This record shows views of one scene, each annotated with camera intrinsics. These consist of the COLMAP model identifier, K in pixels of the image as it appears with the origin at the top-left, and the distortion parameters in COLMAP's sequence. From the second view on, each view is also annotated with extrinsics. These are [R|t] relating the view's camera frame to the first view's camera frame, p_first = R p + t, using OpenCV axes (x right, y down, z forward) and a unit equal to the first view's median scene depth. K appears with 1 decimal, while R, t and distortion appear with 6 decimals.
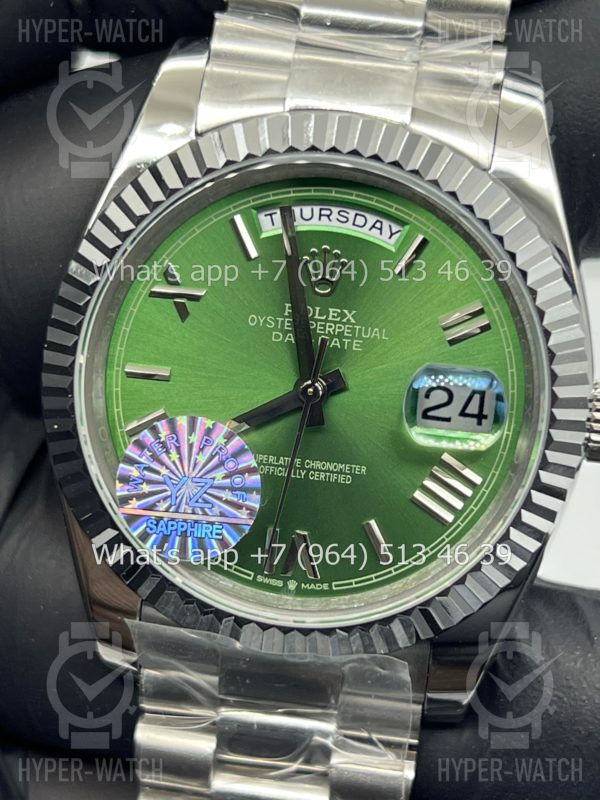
lens RADIAL K [[1837.2, 0, 299.8], [0, 1837.2, 400.0], [0, 0, 1]] dist [0.264317, 0.000000]
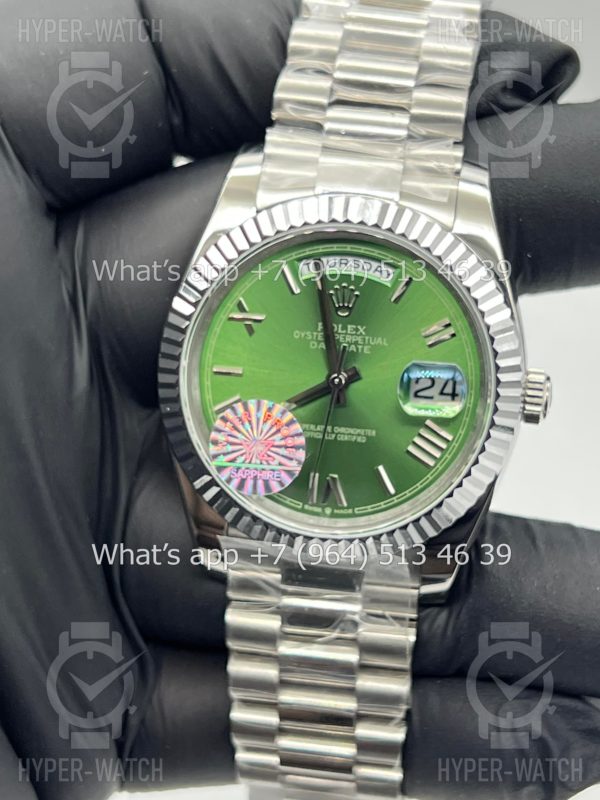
lens RADIAL K [[1837.2, 0, 294.8], [0, 1837.2, 396.6], [0, 0, 1]] dist [0.264317, 0.000000]
pose [[0.999277, -0.025407, -0.028274, 0.013621], [0.025660, 0.999634, 0.008621, -0.005859], [0.028044, -0.009340, 0.999563, -0.496294]]
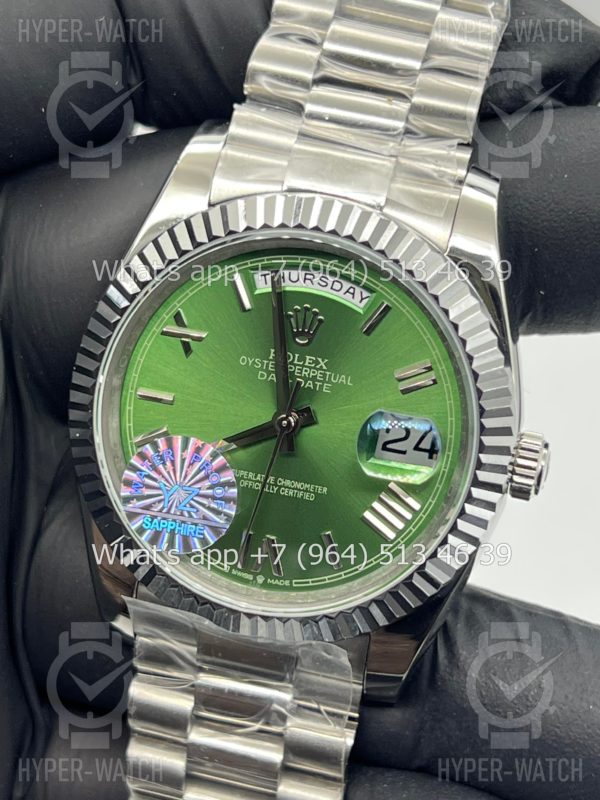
lens RADIAL K [[1837.2, 0, 295.0], [0, 1837.2, 405.8], [0, 0, 1]] dist [0.264317, 0.000000]
pose [[0.994683, 0.077232, -0.068131, 0.093669], [-0.075359, 0.996716, 0.029651, -0.052208], [0.070198, -0.024359, 0.997236, -0.211700]]
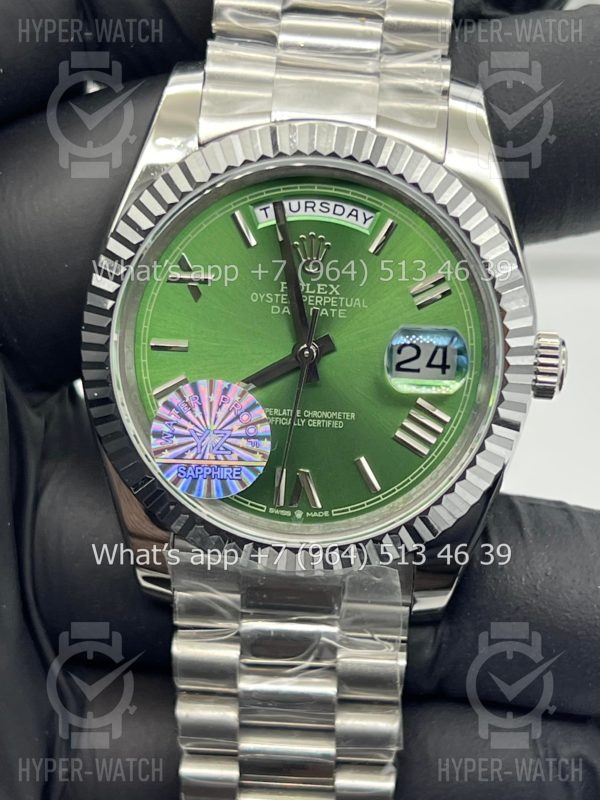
lens RADIAL K [[1837.2, 0, 304.8], [0, 1837.2, 396.7], [0, 0, 1]] dist [0.264317, 0.000000]
pose [[0.997228, -0.056081, 0.048901, -0.055441], [0.055075, 0.998247, 0.021681, -0.002612], [-0.050031, -0.018928, 0.998568, -0.207312]]
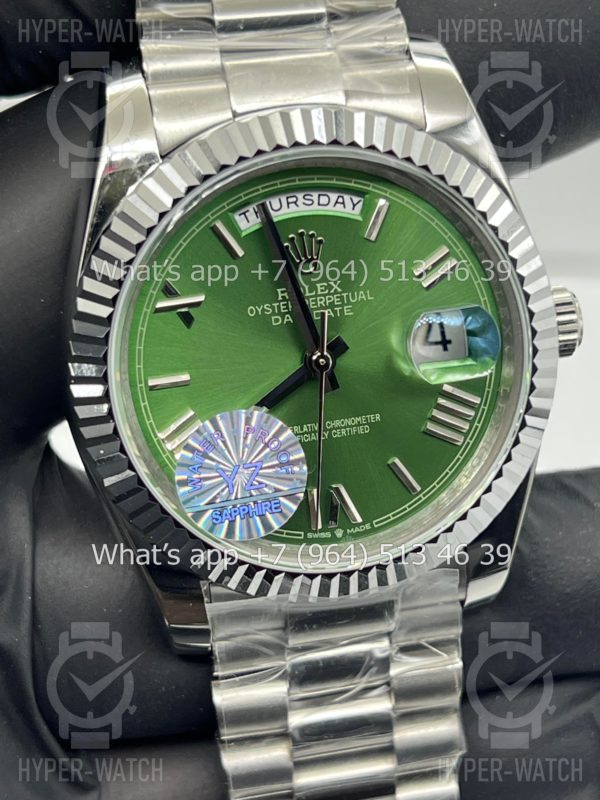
lens RADIAL K [[1837.2, 0, 297.8], [0, 1837.2, 398.9], [0, 0, 1]] dist [0.264317, 0.000000]
pose [[0.939752, -0.255094, 0.227581, -0.262281], [0.236112, 0.965758, 0.107530, -0.104305], [-0.247218, -0.047317, 0.967804, -0.067212]]
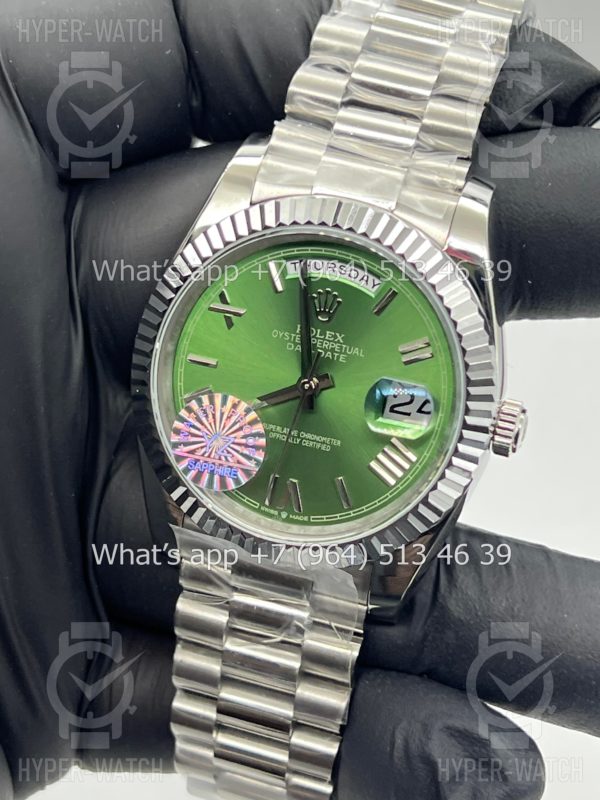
lens RADIAL K [[1837.2, 0, 306.6], [0, 1837.2, 395.2], [0, 0, 1]] dist [0.264317, 0.000000]
pose [[0.987204, 0.108149, -0.117183, 0.177297], [-0.104616, 0.993864, 0.035910, -0.049898], [0.120348, -0.023191, 0.992461, -0.458982]]
